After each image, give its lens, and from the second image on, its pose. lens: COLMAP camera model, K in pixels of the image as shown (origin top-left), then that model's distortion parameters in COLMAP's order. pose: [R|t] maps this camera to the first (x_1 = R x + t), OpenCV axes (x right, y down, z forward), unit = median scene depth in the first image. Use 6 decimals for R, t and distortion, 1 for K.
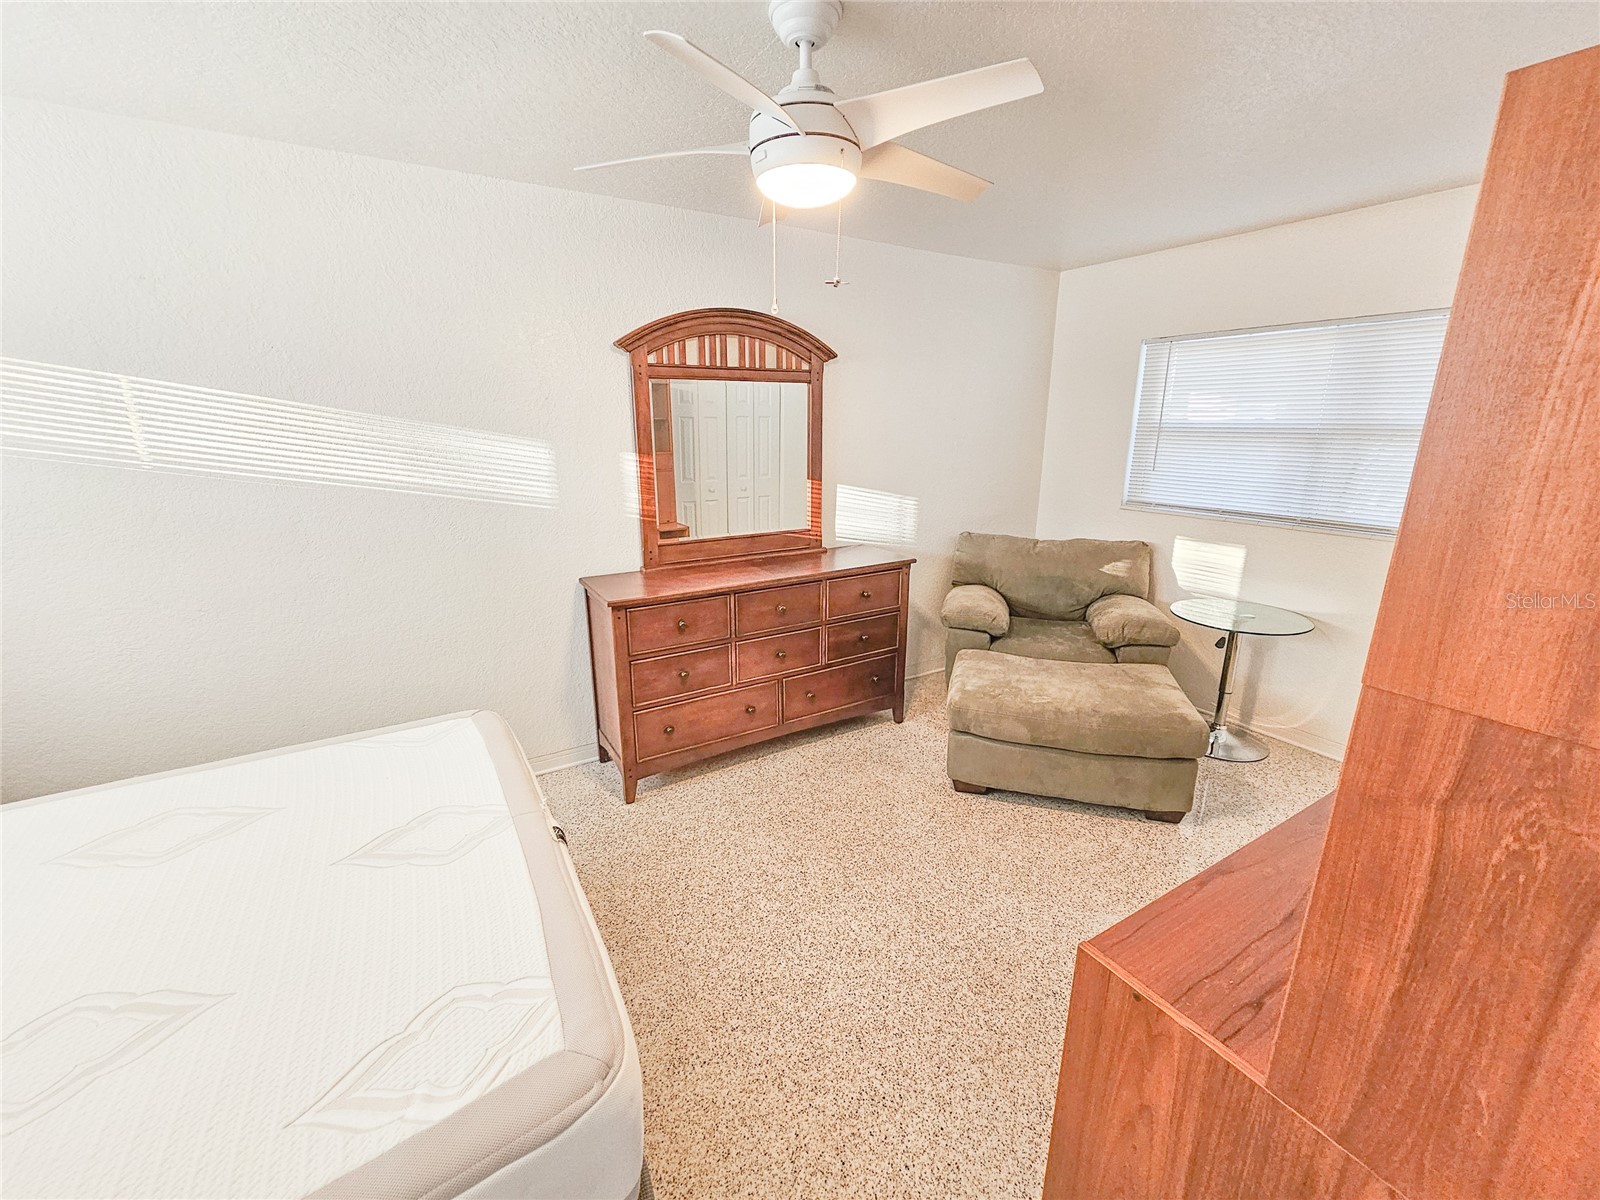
lens RADIAL K [[653.4, 0, 794.8], [0, 653.4, 596.1], [0, 0, 1]] dist [-0.001091, -0.000494]
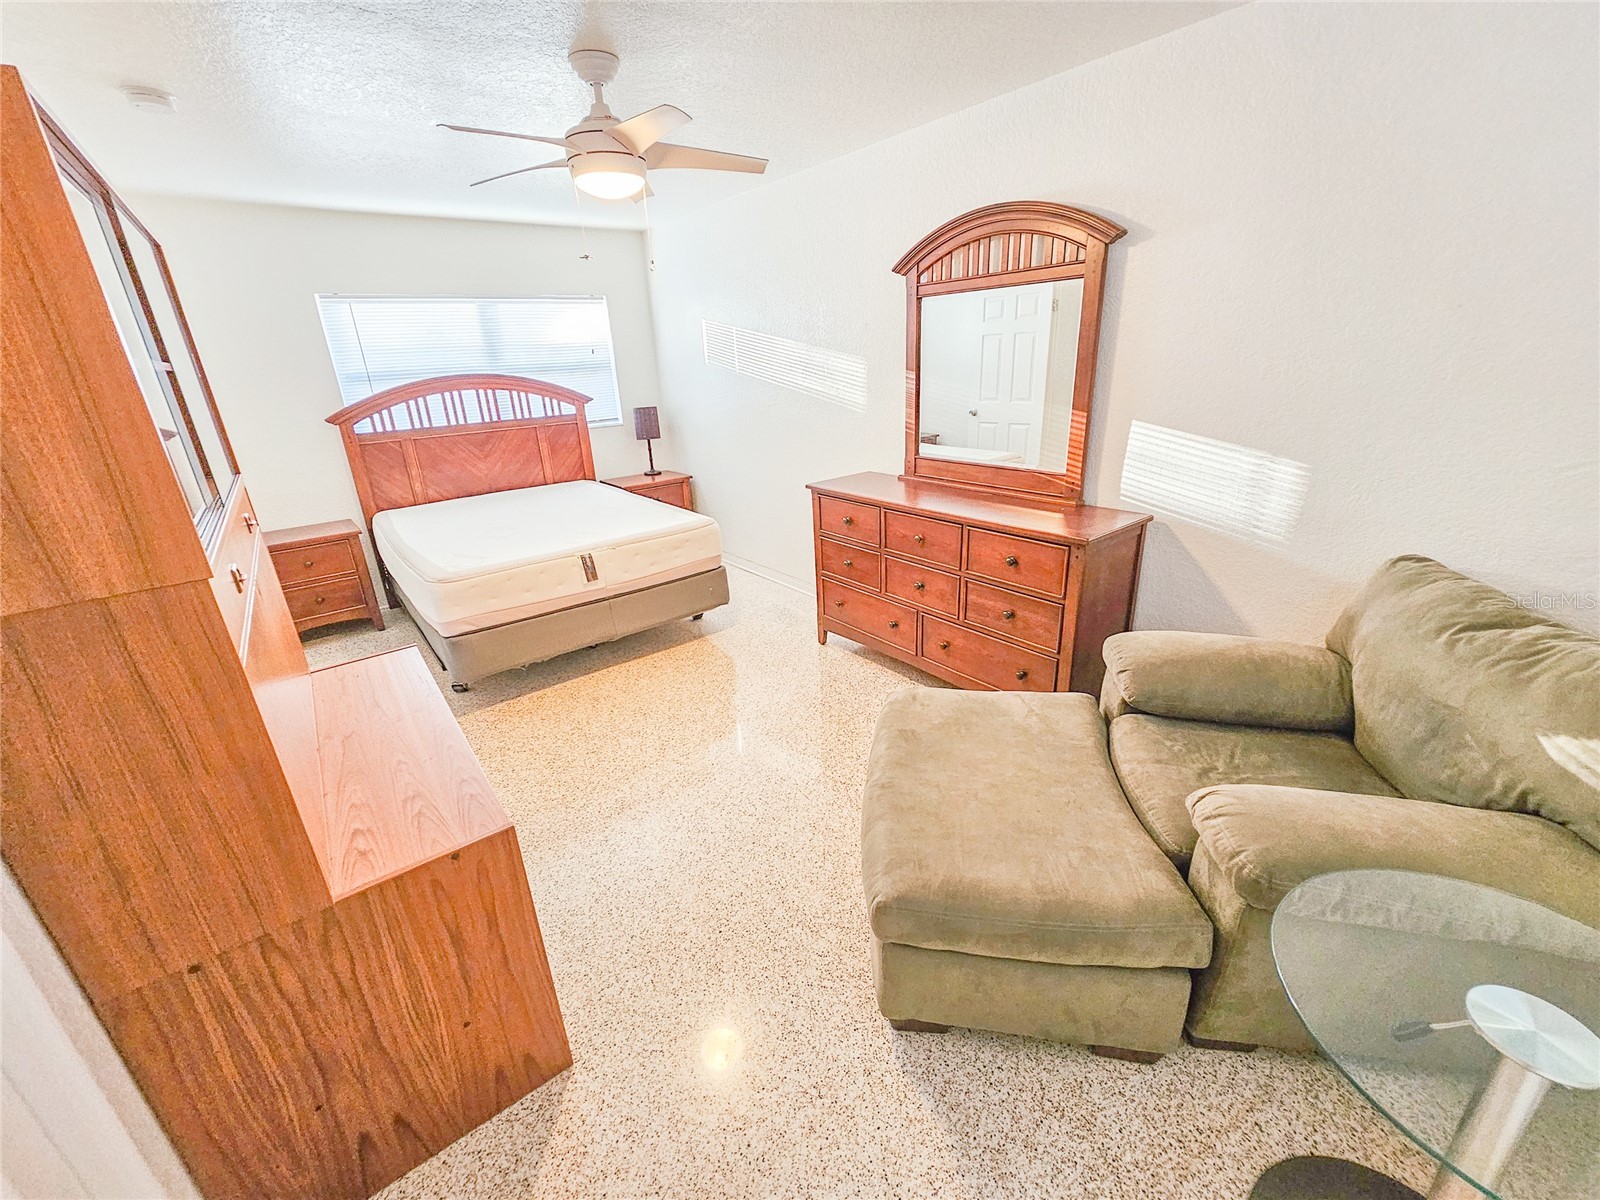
lens RADIAL K [[653.4, 0, 794.8], [0, 653.4, 596.1], [0, 0, 1]] dist [-0.001091, -0.000494]
pose [[0.116537, 0.342208, -0.932370, 0.816104], [-0.215865, 0.925052, 0.312541, -0.151073], [0.969444, 0.164844, 0.181674, 0.606625]]
